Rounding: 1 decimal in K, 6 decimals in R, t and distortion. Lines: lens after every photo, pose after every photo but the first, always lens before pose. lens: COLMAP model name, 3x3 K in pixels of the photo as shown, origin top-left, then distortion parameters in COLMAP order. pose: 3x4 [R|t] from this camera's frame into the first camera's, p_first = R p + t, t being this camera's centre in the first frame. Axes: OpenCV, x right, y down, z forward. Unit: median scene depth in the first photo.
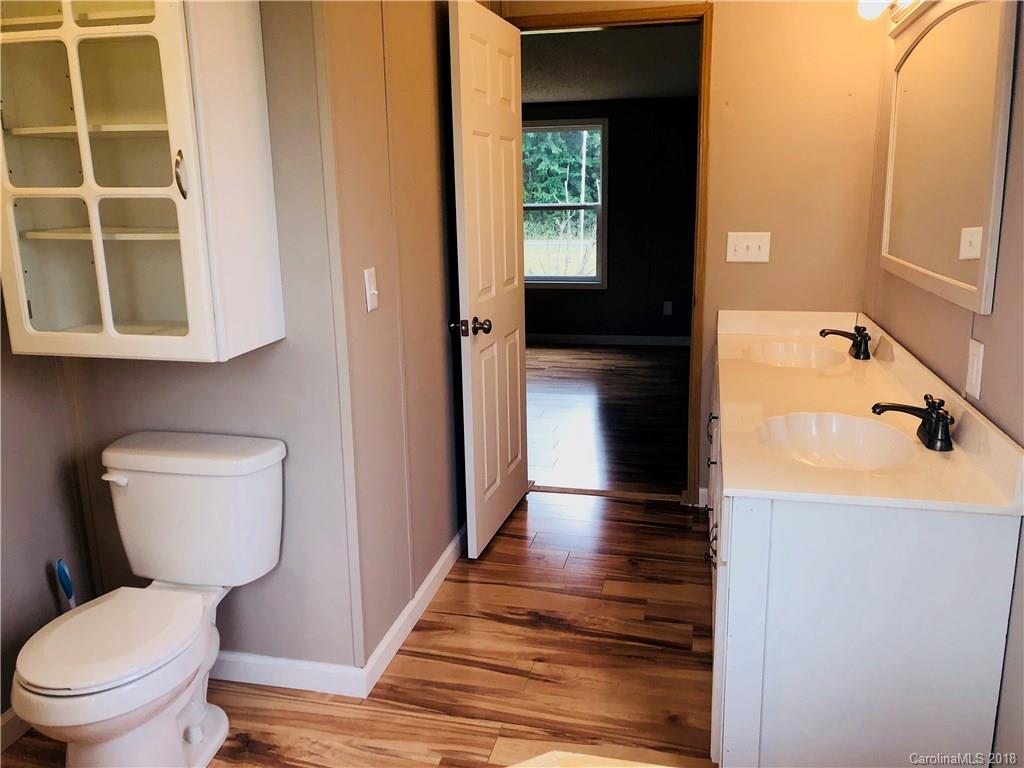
lens RADIAL K [[841.0, 0, 510.1], [0, 841.0, 382.9], [0, 0, 1]] dist [0.042924, -0.014393]
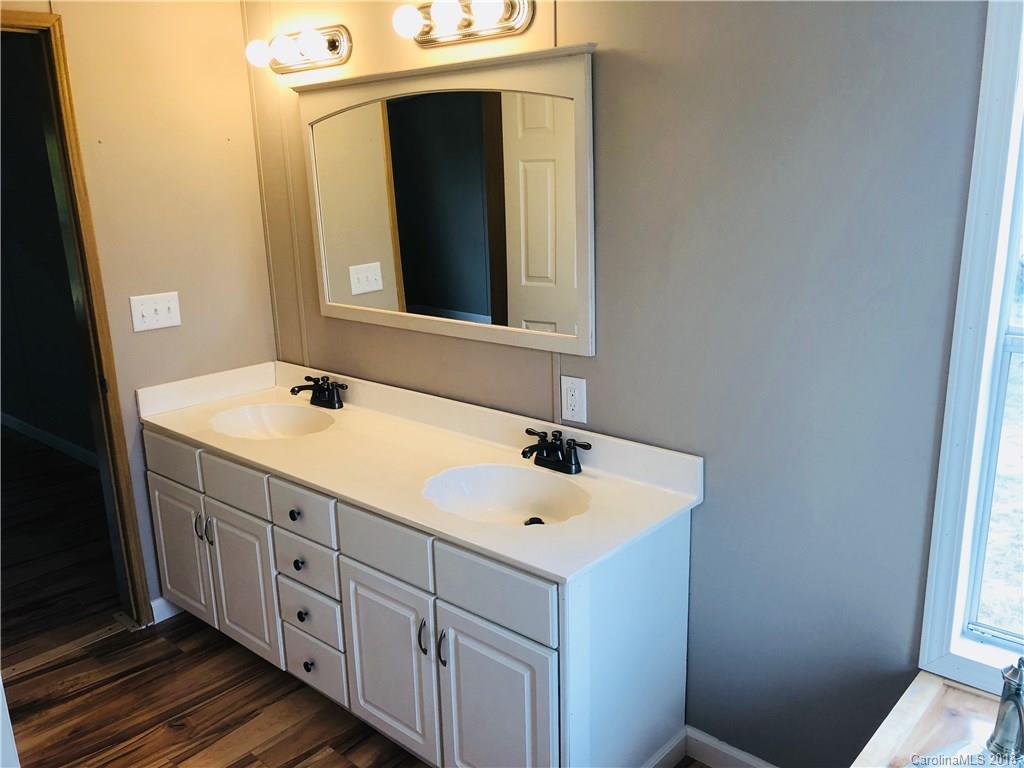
lens RADIAL K [[841.0, 0, 515.8], [0, 841.0, 381.7], [0, 0, 1]] dist [0.042924, -0.014393]
pose [[0.467114, -0.213418, 0.858054, -0.299293], [0.214150, 0.968848, 0.124394, -0.120910], [-0.857872, 0.125646, 0.498266, 0.273423]]
